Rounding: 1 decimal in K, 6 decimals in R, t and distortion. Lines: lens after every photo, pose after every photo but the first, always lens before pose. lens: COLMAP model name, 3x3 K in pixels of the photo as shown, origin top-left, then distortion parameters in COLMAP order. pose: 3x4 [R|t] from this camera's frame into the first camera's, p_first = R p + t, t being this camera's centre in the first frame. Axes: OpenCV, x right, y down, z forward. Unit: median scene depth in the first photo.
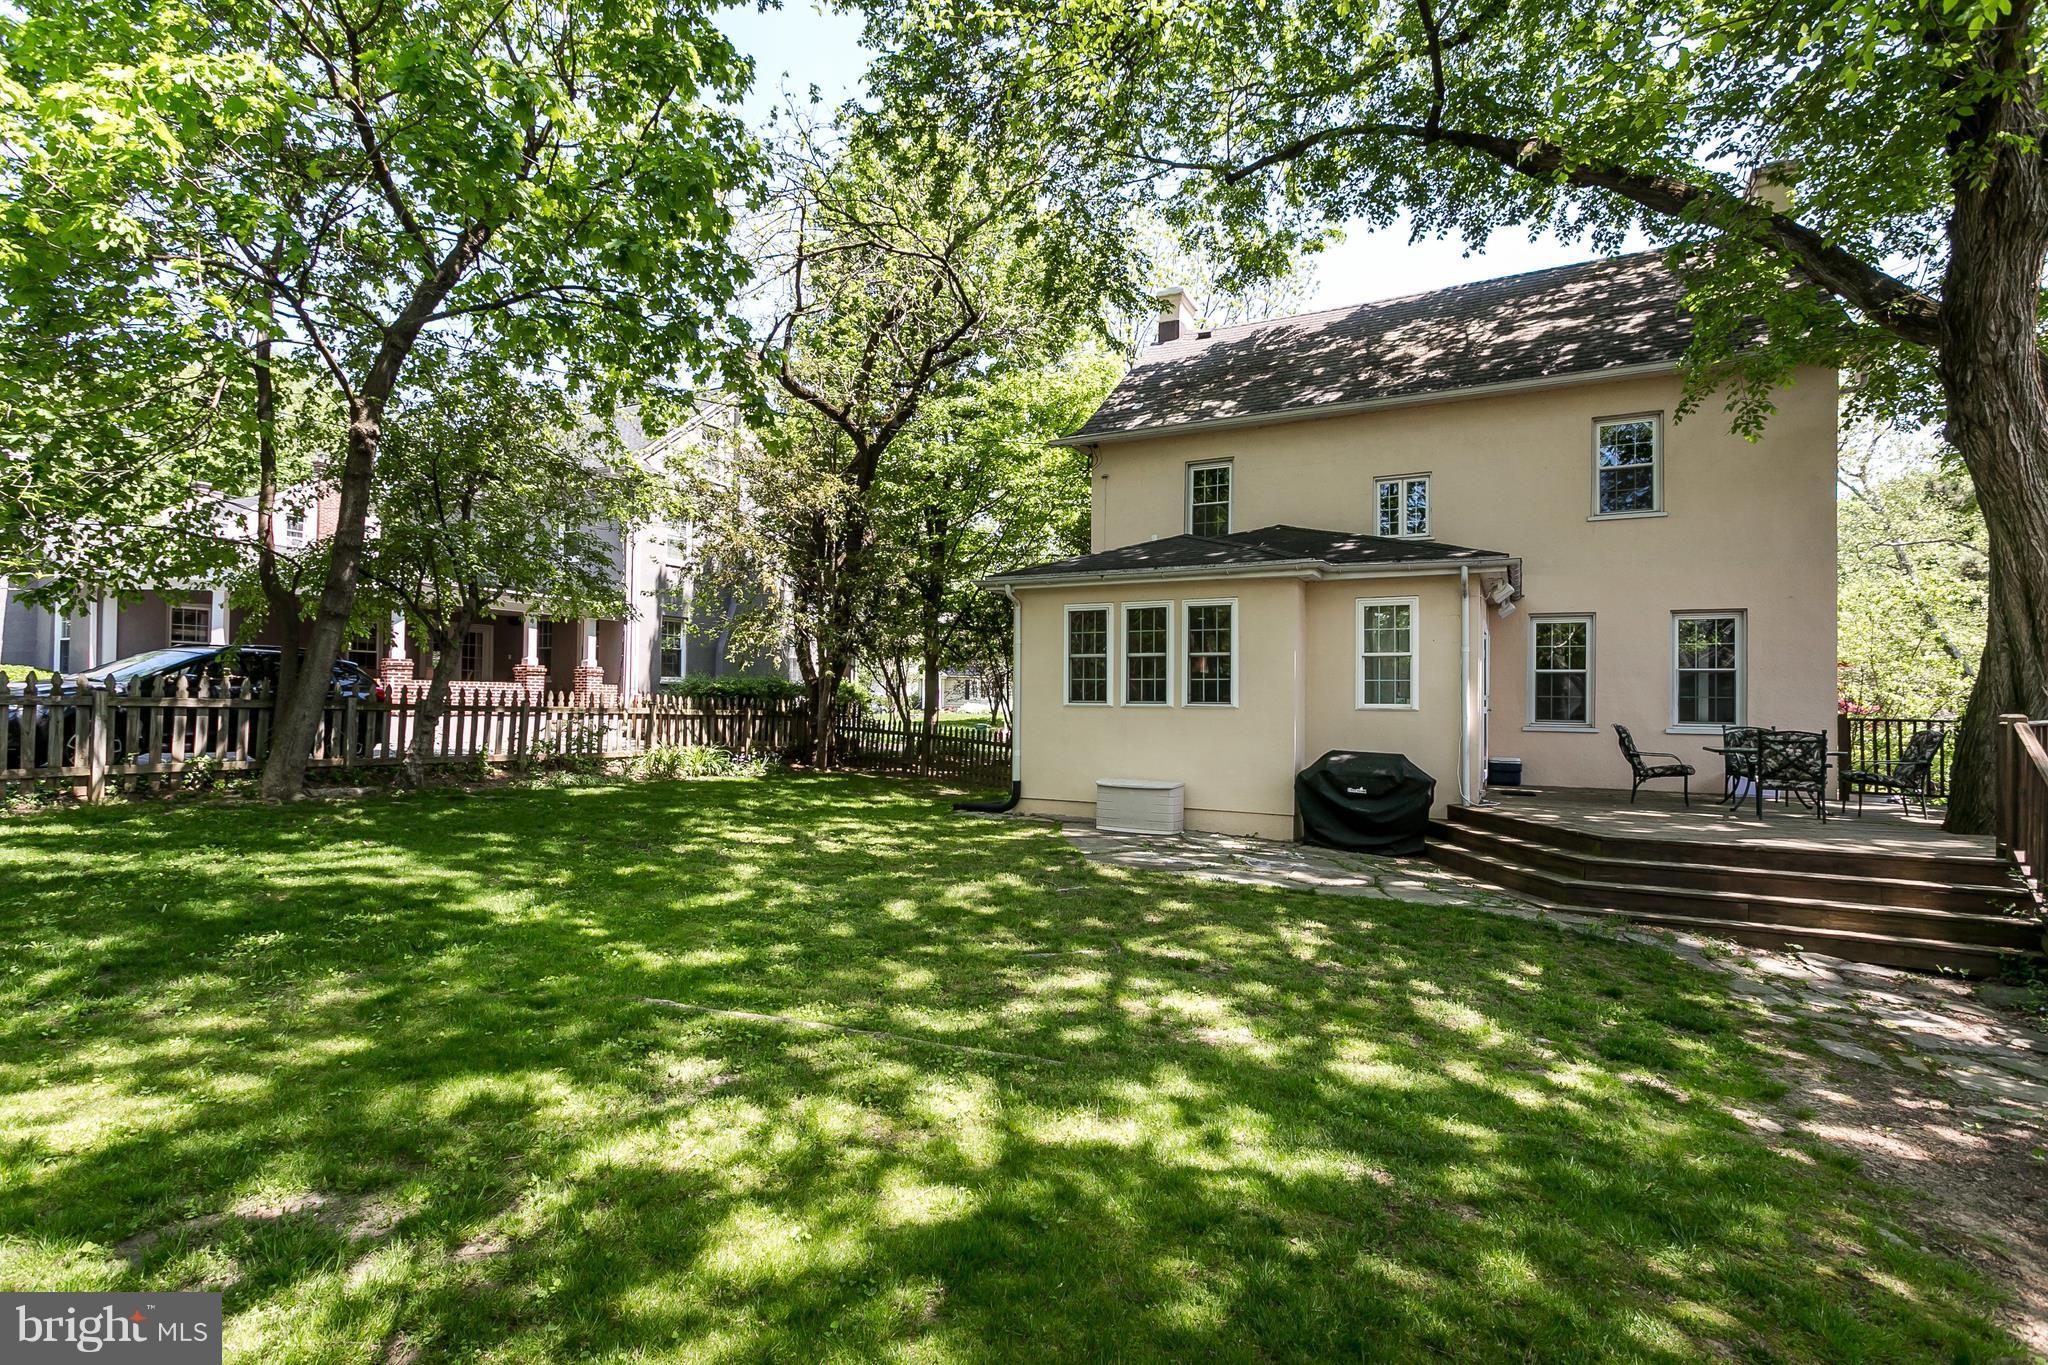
lens RADIAL K [[983.9, 0, 995.6], [0, 983.9, 688.2], [0, 0, 1]] dist [0.002900, 0.000865]
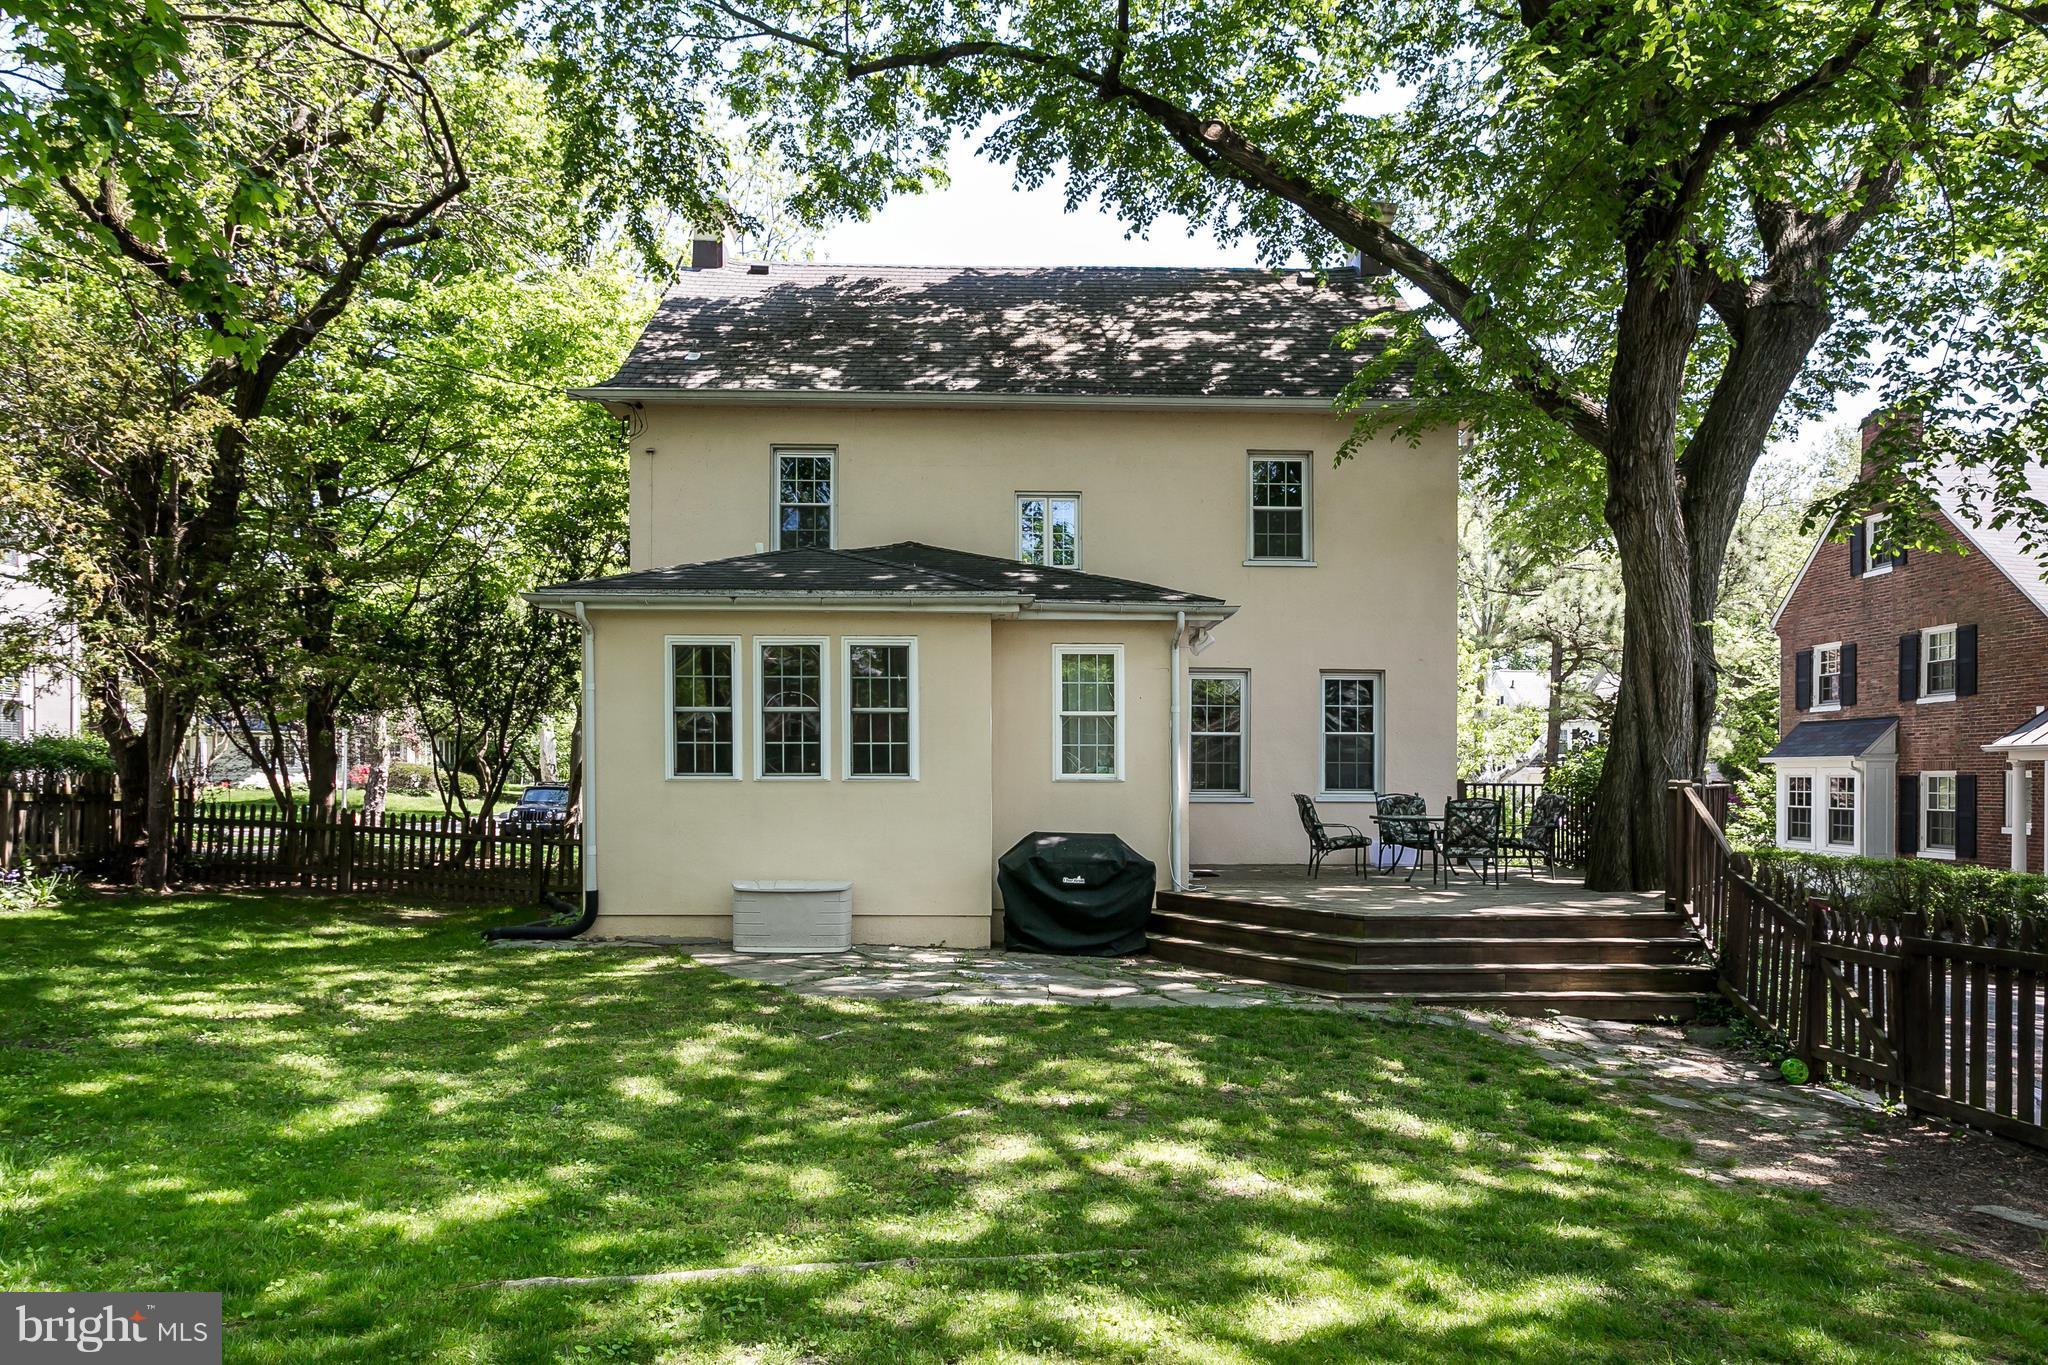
lens RADIAL K [[1335.3, 0, 1024.0], [0, 1335.3, 786.7], [0, 0, 1]] dist [-0.004602, 0.002130]
pose [[0.862487, -0.014666, 0.505866, -0.187257], [0.000021, 0.999581, 0.028945, -0.004601], [-0.506078, -0.024954, 0.862126, 0.053213]]
